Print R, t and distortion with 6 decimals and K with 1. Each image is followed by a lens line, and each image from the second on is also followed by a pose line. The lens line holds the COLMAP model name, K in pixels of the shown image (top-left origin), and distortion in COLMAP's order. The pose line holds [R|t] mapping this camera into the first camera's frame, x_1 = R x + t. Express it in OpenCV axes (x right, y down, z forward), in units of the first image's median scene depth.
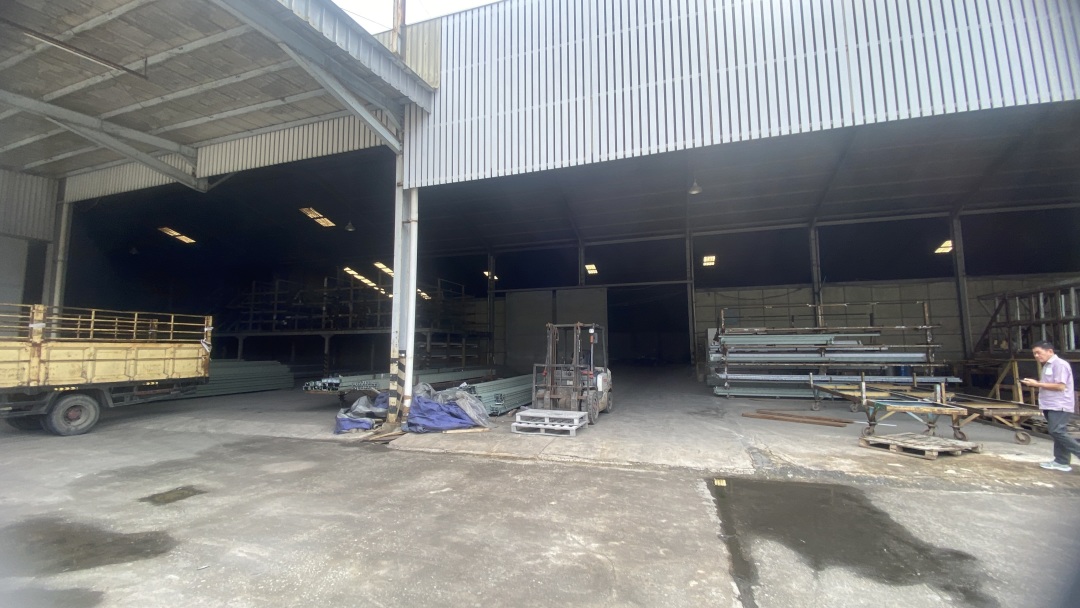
lens RADIAL K [[437.0, 0, 546.1], [0, 437.0, 300.8], [0, 0, 1]] dist [0.042652, -0.031555]
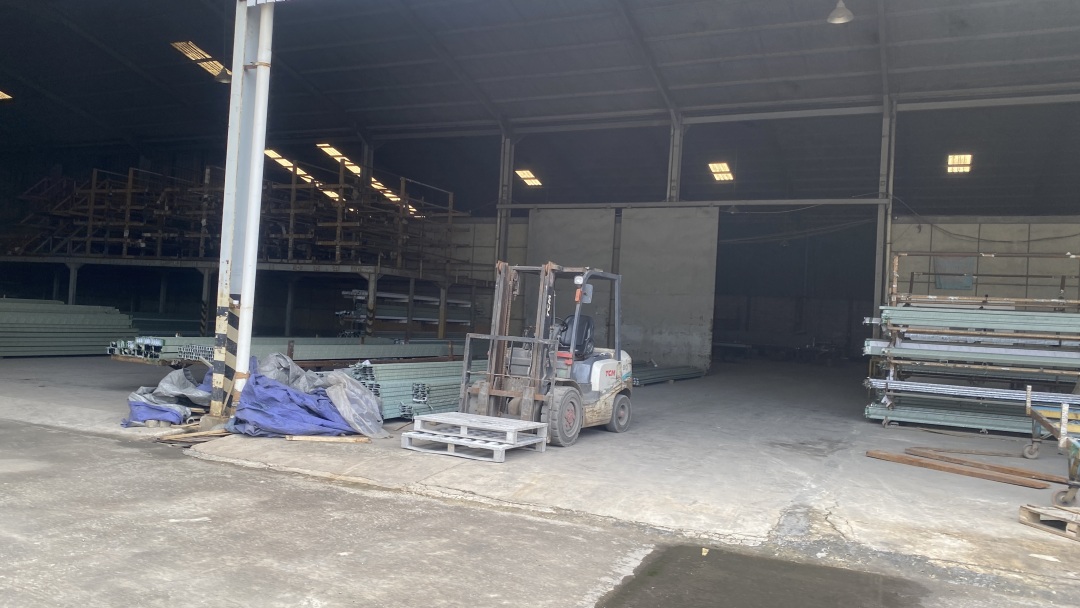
lens RADIAL K [[817.7, 0, 540.0], [0, 817.7, 304.0], [0, 0, 1]] dist [0.045730, -0.072823]
pose [[0.990100, 0.057562, -0.128016, 0.206223], [-0.045543, 0.994443, 0.094913, 0.005381], [0.132768, -0.088143, 0.987220, -0.009494]]
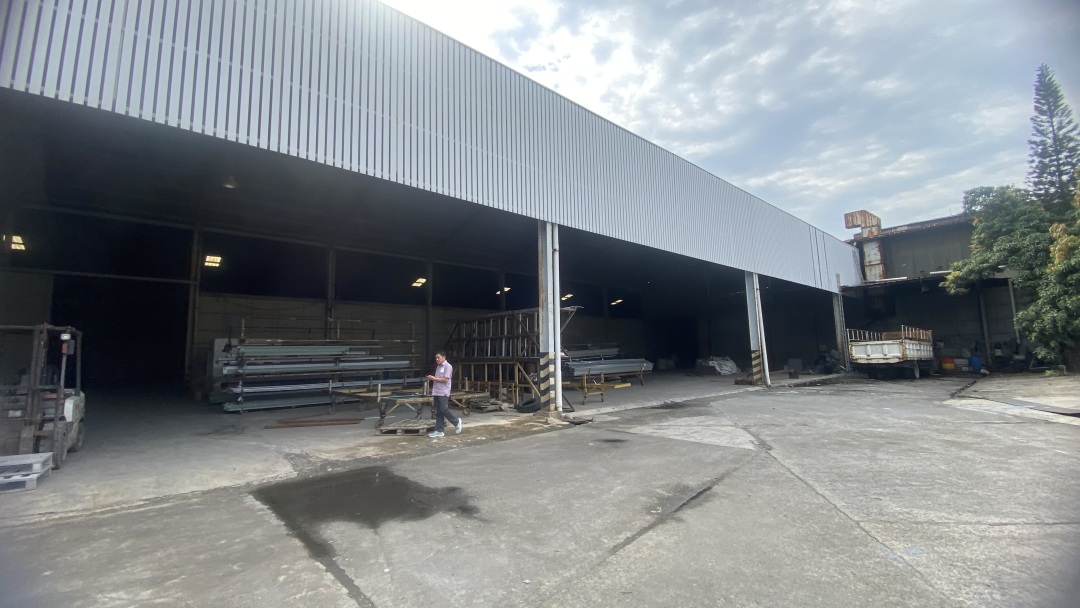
lens RADIAL K [[431.2, 0, 538.0], [0, 431.2, 307.2], [0, 0, 1]] dist [0.021086, -0.022740]
pose [[0.521805, 0.086736, 0.848644, -0.092229], [-0.073928, 0.995673, -0.056307, 0.003952], [-0.849855, -0.033357, 0.525959, -0.011098]]
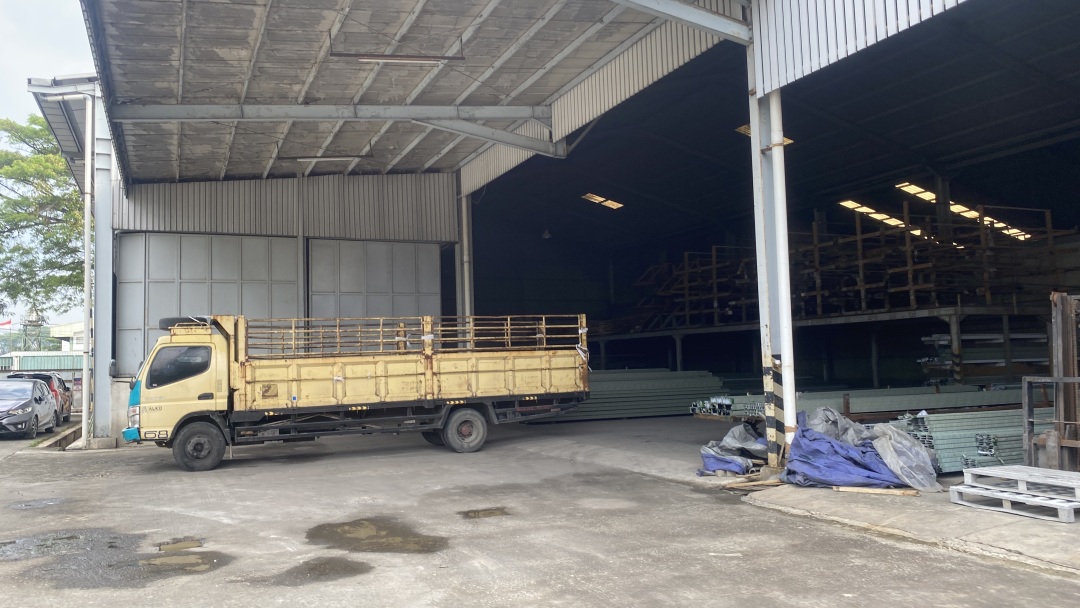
lens RADIAL K [[820.0, 0, 525.0], [0, 820.0, 287.5], [0, 0, 1]] dist [-0.002077, -0.002133]
pose [[0.661671, -0.080616, -0.745448, 0.319475], [0.106935, 0.994186, -0.012598, -0.006511], [0.742130, -0.071379, 0.666445, -0.044677]]
